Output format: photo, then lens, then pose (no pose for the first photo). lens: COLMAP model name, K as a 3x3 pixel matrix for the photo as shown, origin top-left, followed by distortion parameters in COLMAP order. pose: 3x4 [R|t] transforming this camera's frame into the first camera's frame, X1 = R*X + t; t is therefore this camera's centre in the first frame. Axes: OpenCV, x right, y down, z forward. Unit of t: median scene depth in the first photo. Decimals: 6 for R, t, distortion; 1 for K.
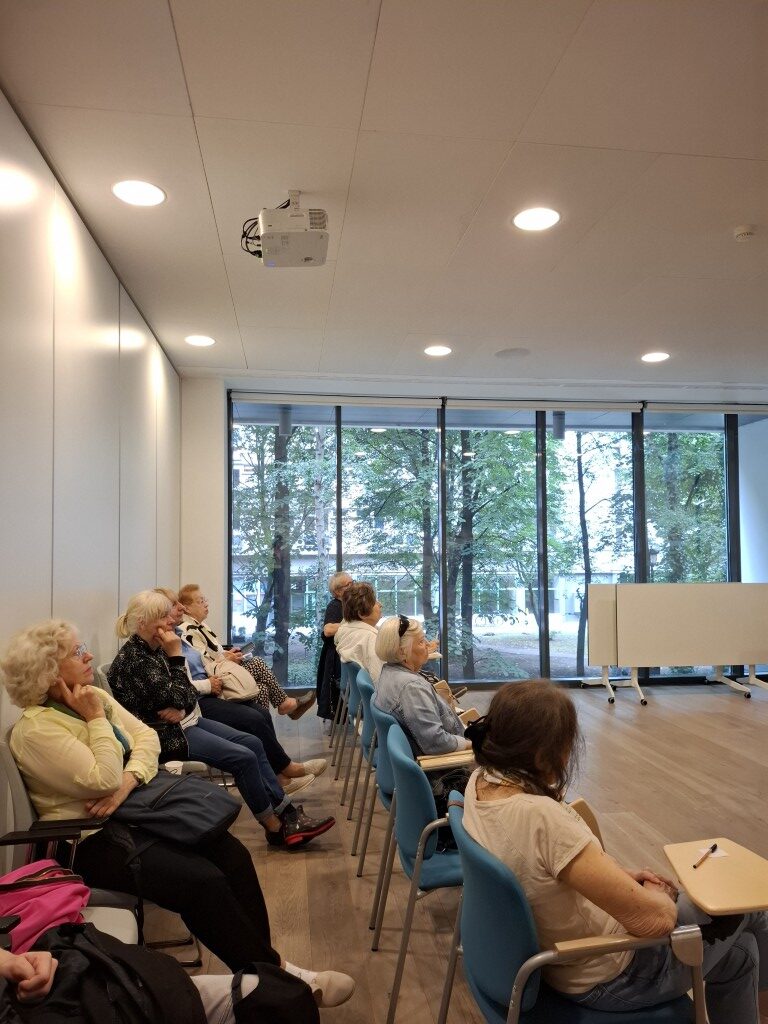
lens RADIAL K [[705.7, 0, 383.3], [0, 705.7, 519.4], [0, 0, 1]] dist [0.054786, -0.072834]
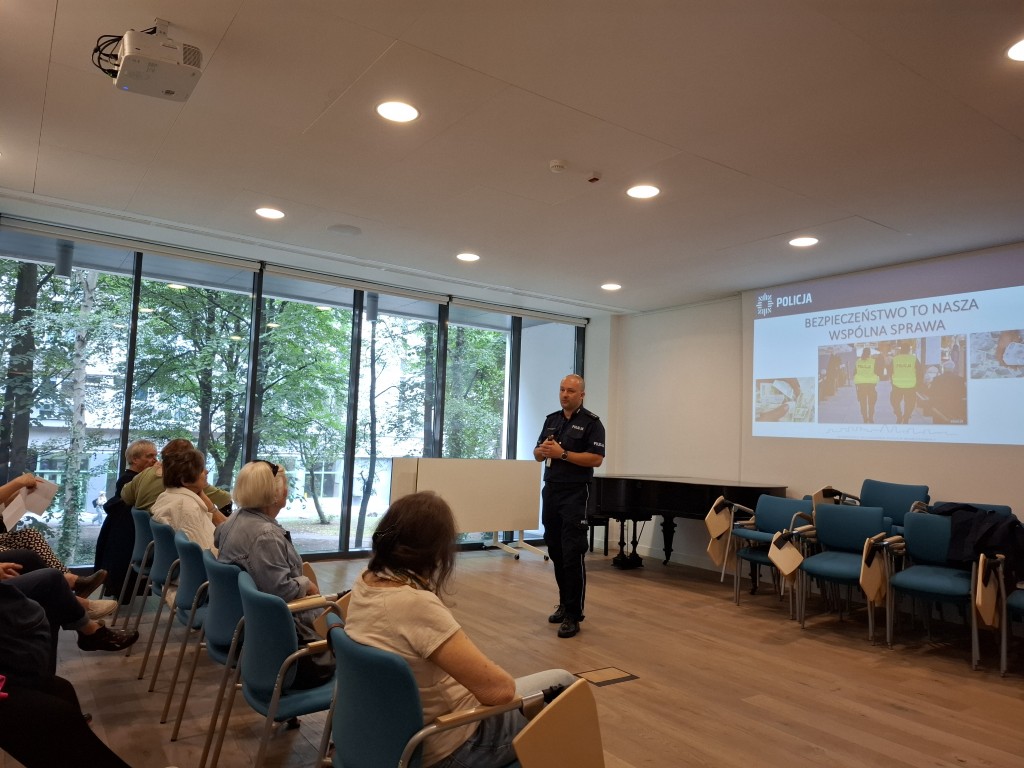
lens RADIAL K [[705.7, 0, 509.6], [0, 705.7, 383.2], [0, 0, 1]] dist [0.054786, -0.072834]
pose [[0.886095, 0.077646, 0.456954, -0.046797], [-0.063572, 0.996911, -0.046122, 0.016668], [-0.459124, 0.011819, 0.888294, -0.024640]]
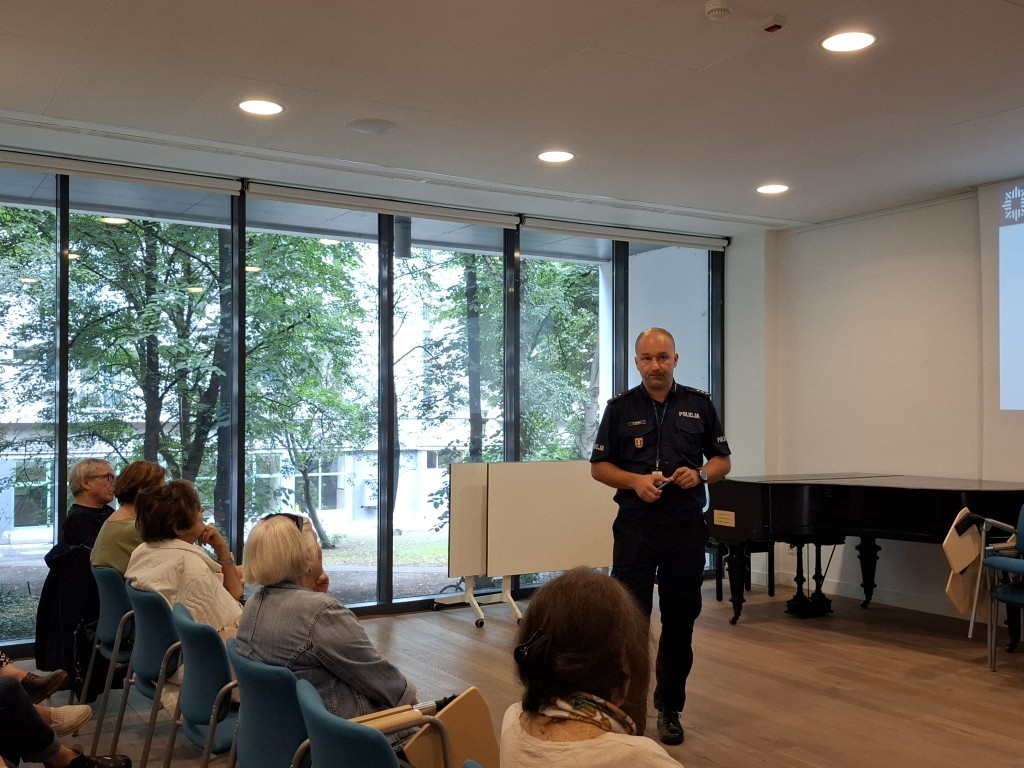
lens RADIAL K [[1041.4, 0, 531.2], [0, 1041.4, 390.1], [0, 0, 1]] dist [0.047120, 0.000000]
pose [[0.908955, 0.014410, 0.416646, -0.071540], [-0.021475, 0.999694, 0.012274, 0.002157], [-0.416341, -0.020104, 0.908986, 0.013427]]
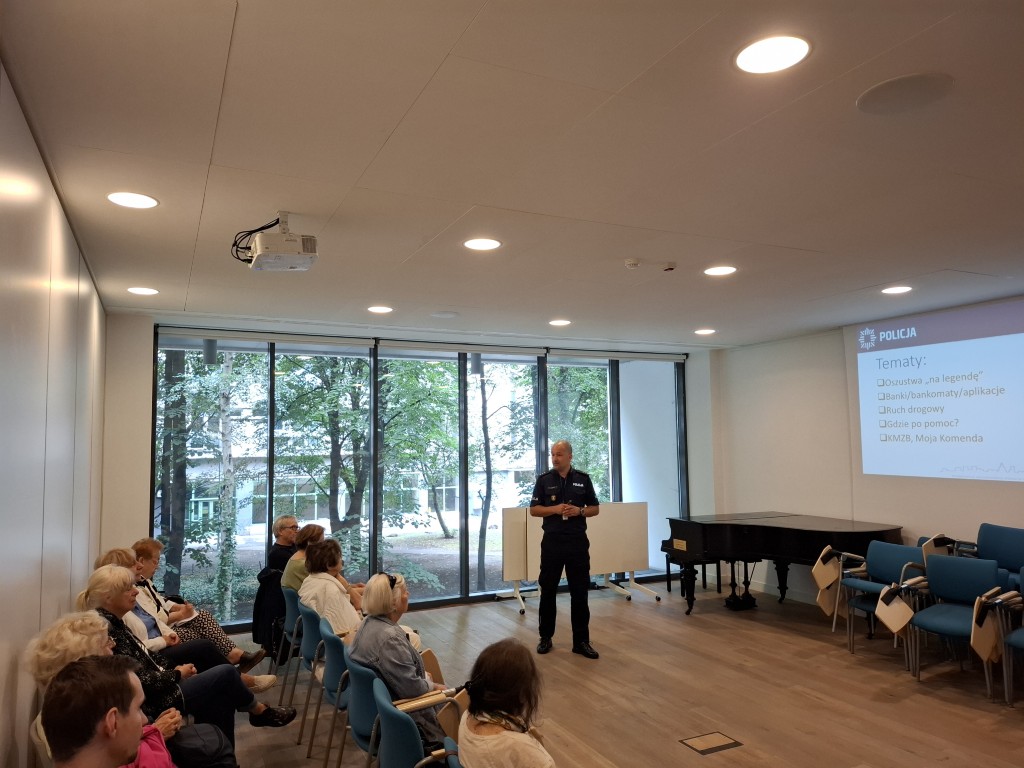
lens RADIAL K [[705.7, 0, 506.2], [0, 705.7, 387.3], [0, 0, 1]] dist [0.054786, -0.072834]
pose [[0.951445, 0.016636, 0.307370, -0.055220], [-0.004952, 0.999237, -0.038753, -0.056344], [-0.307780, 0.035349, 0.950801, -0.082087]]
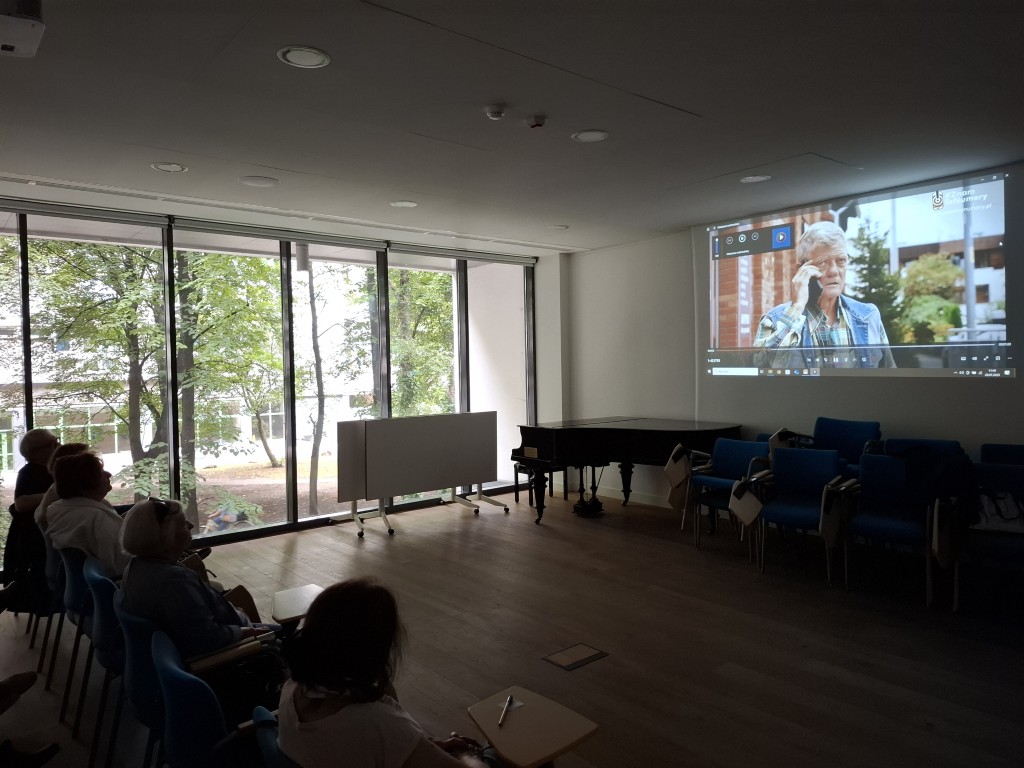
lens RADIAL K [[705.7, 0, 534.3], [0, 705.7, 370.2], [0, 0, 1]] dist [0.054786, -0.072834]
pose [[0.835820, -0.015503, 0.548784, -0.024737], [-0.008265, 0.999133, 0.040814, -0.022898], [-0.548941, -0.038648, 0.834967, 0.014718]]
